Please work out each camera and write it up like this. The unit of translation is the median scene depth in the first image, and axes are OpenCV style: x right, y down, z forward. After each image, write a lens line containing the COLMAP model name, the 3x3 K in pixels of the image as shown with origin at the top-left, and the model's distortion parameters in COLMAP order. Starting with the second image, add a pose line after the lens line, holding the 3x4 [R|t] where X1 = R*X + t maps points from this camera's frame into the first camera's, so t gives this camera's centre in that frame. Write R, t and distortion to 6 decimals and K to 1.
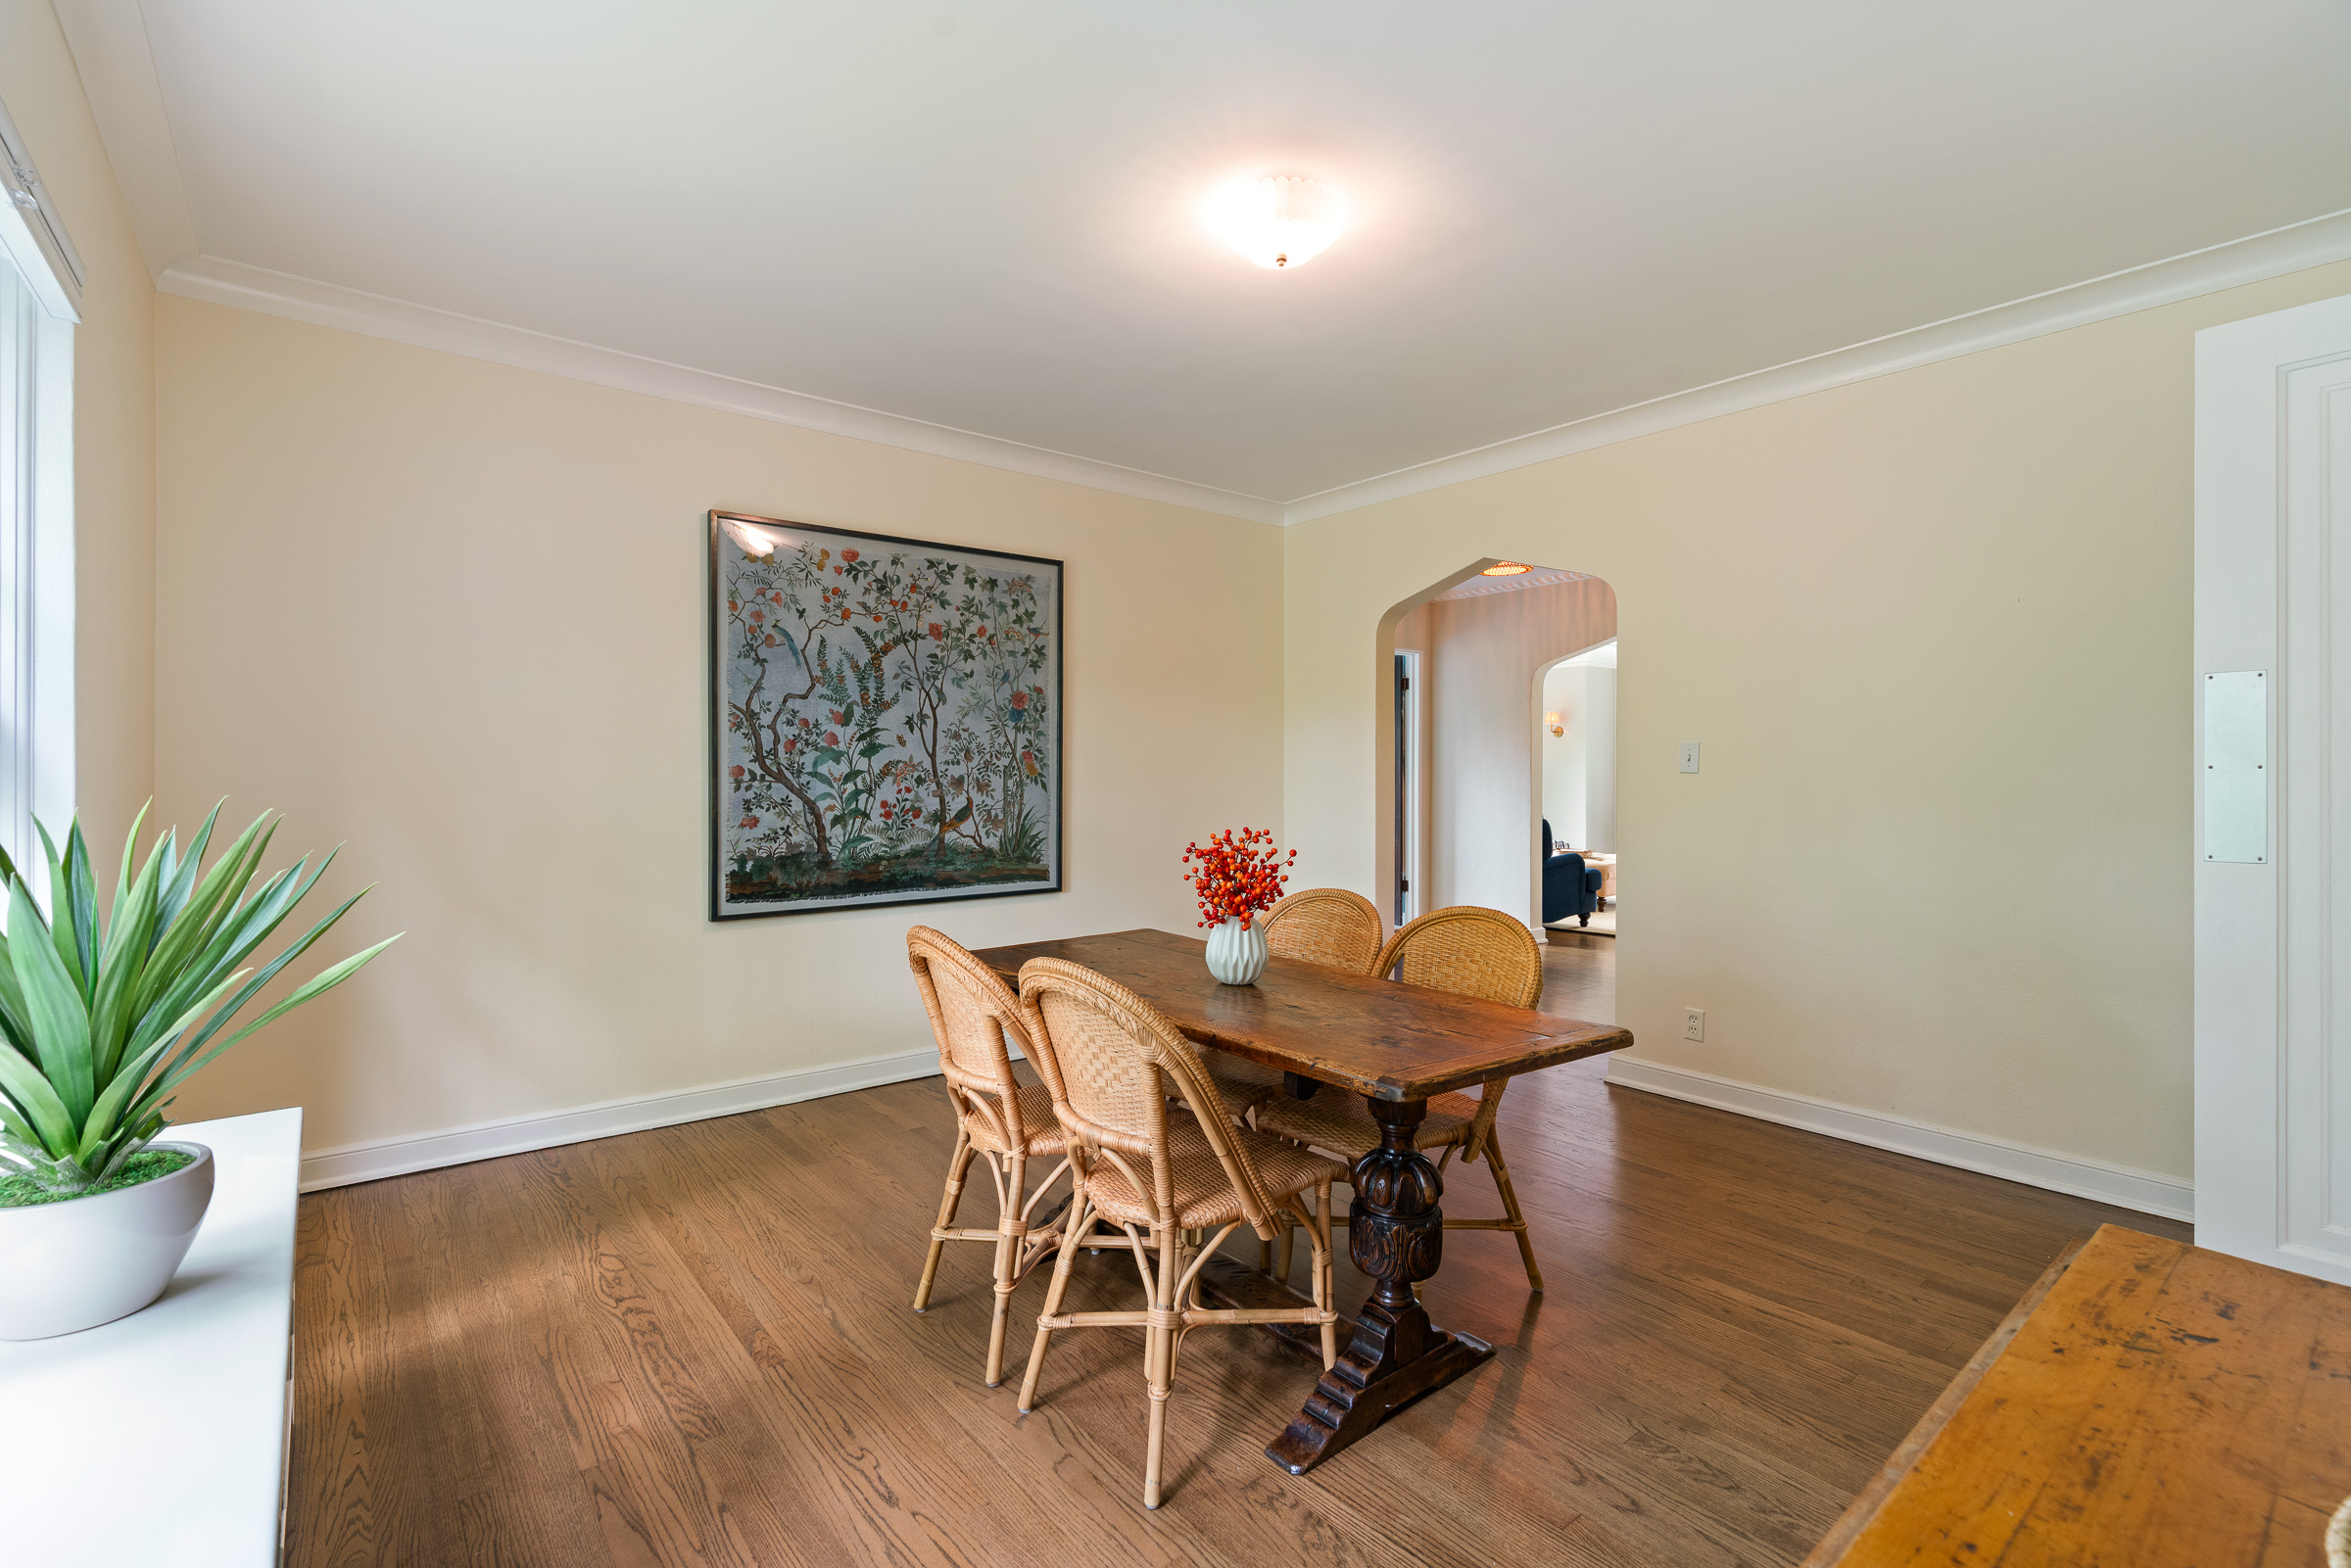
lens RADIAL K [[1067.4, 0, 1175.3], [0, 1067.4, 779.8], [0, 0, 1]] dist [-0.015761, -0.000060]
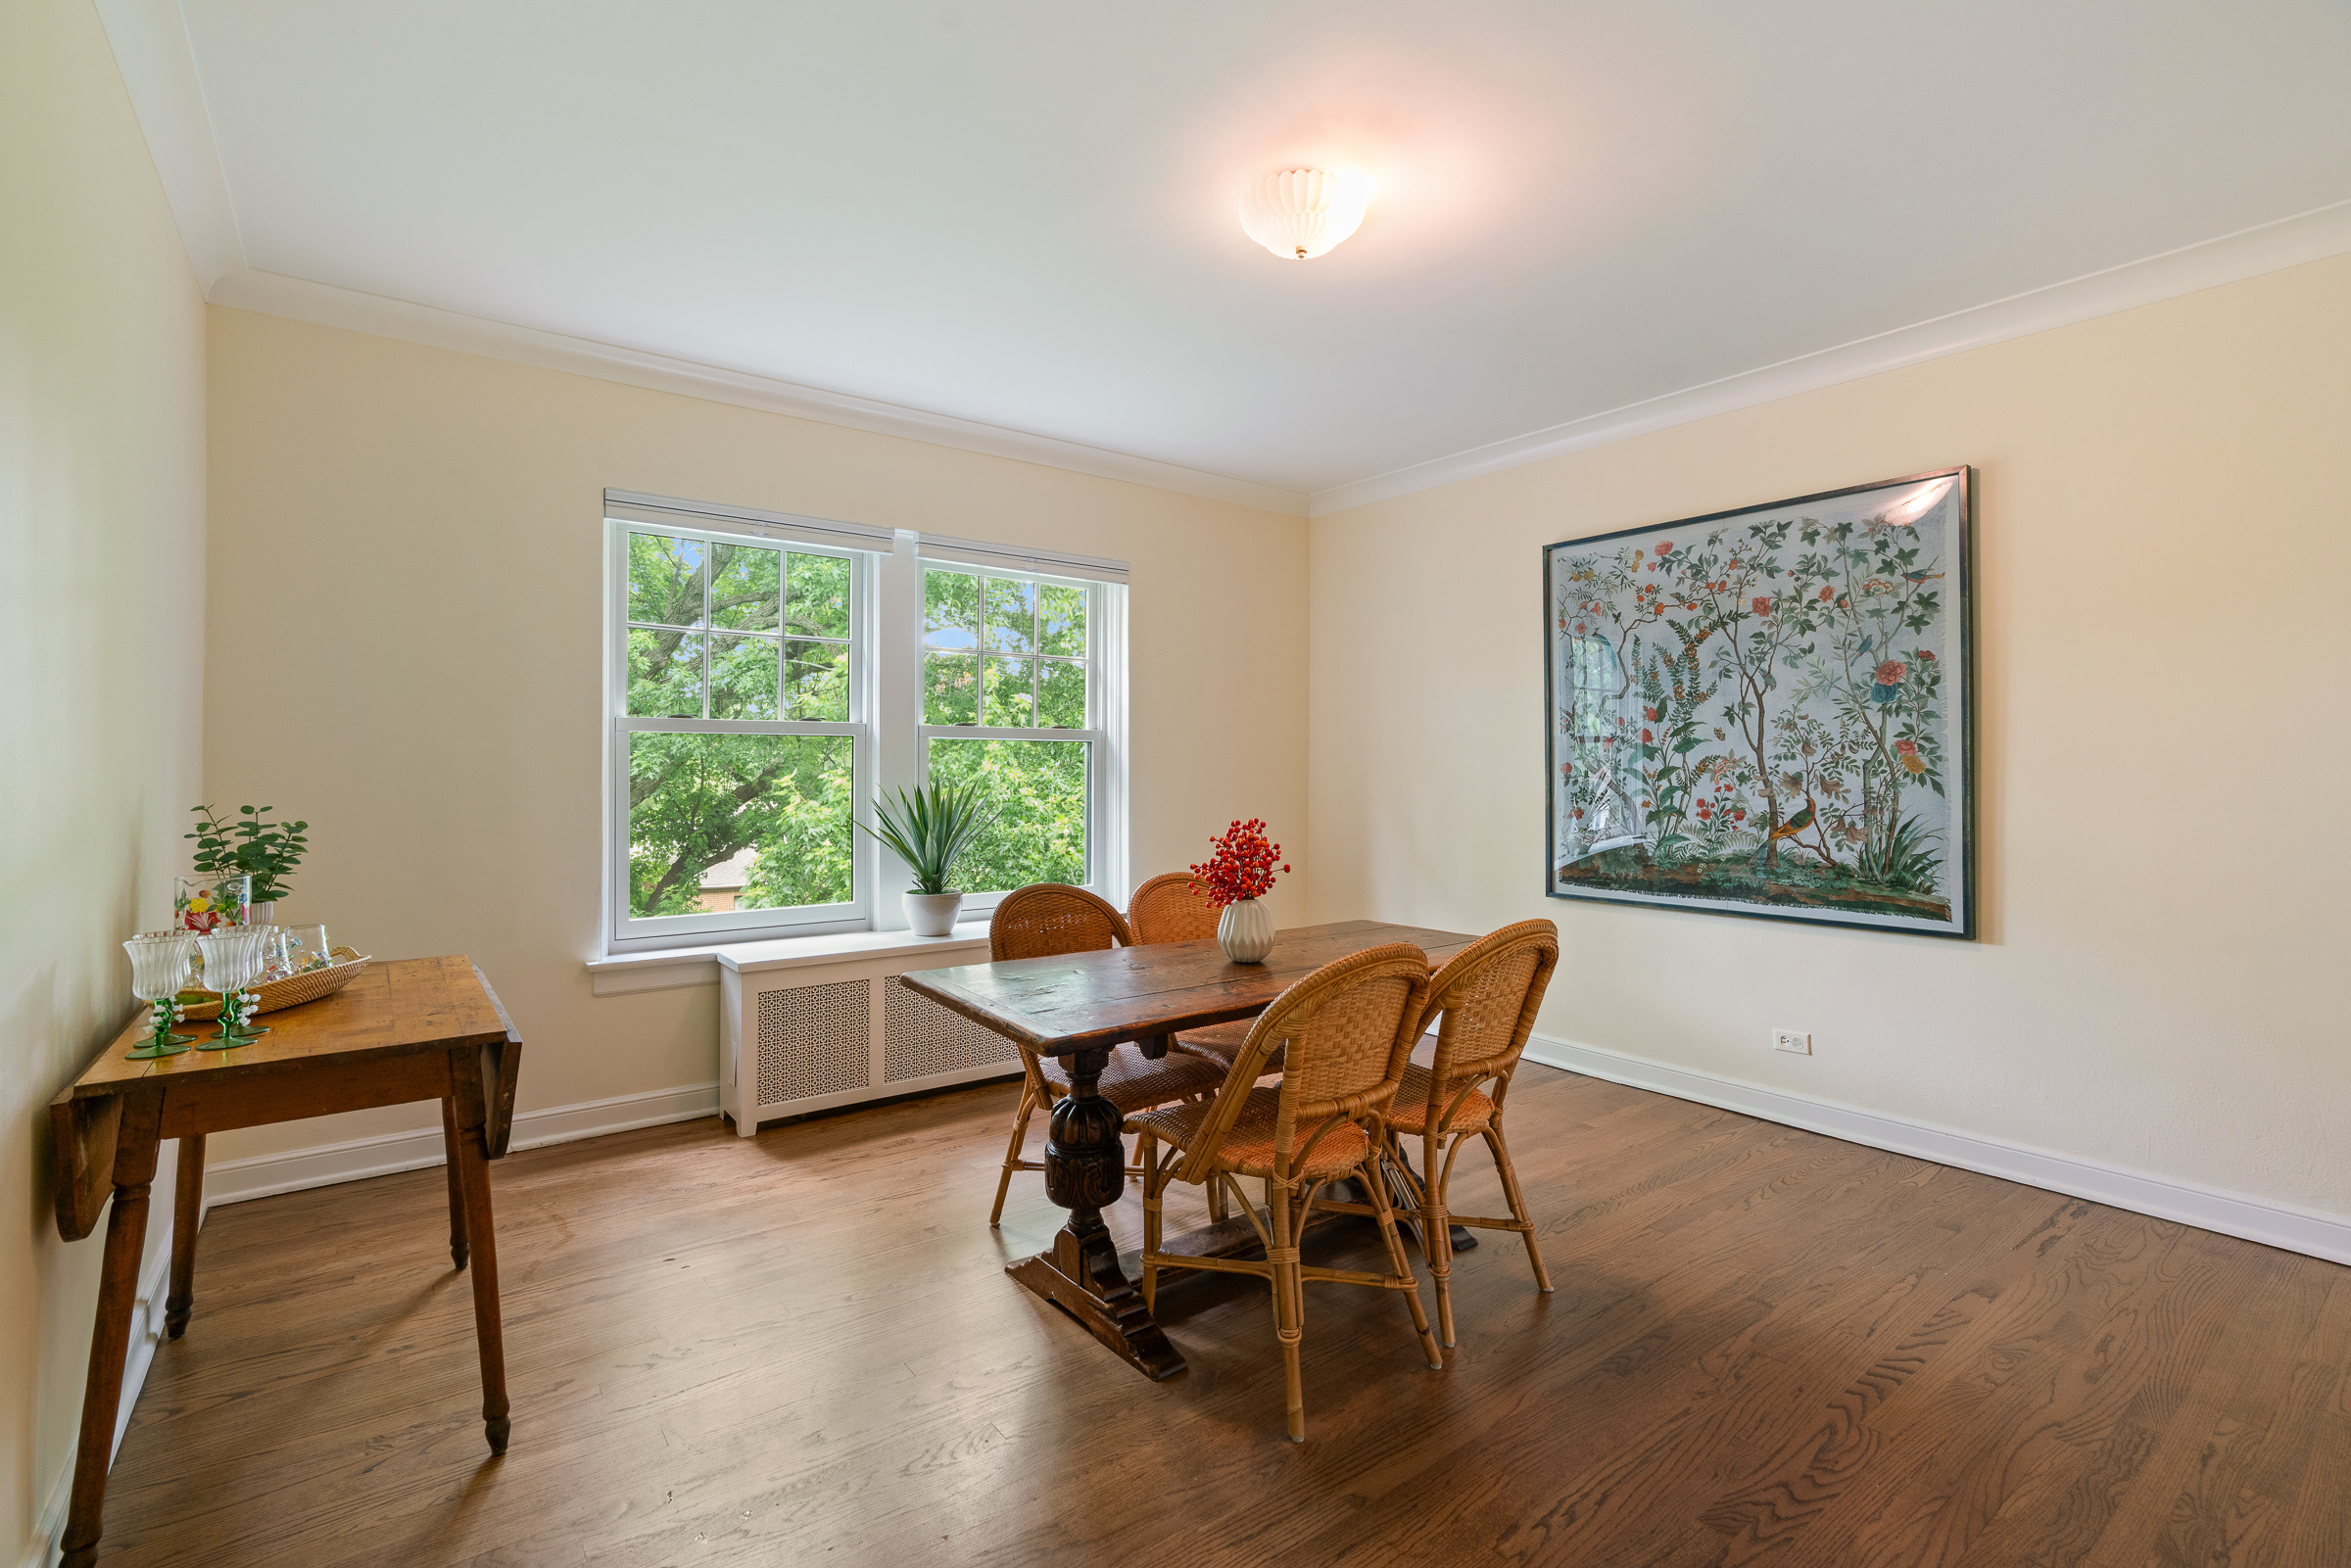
lens RADIAL K [[1067.4, 0, 1165.8], [0, 1067.4, 771.9], [0, 0, 1]] dist [-0.015761, -0.000060]
pose [[-0.041157, -0.002573, -0.999149, 0.659891], [-0.011229, 0.999935, -0.002113, 0.002918], [0.999090, 0.011132, -0.041183, 0.553026]]
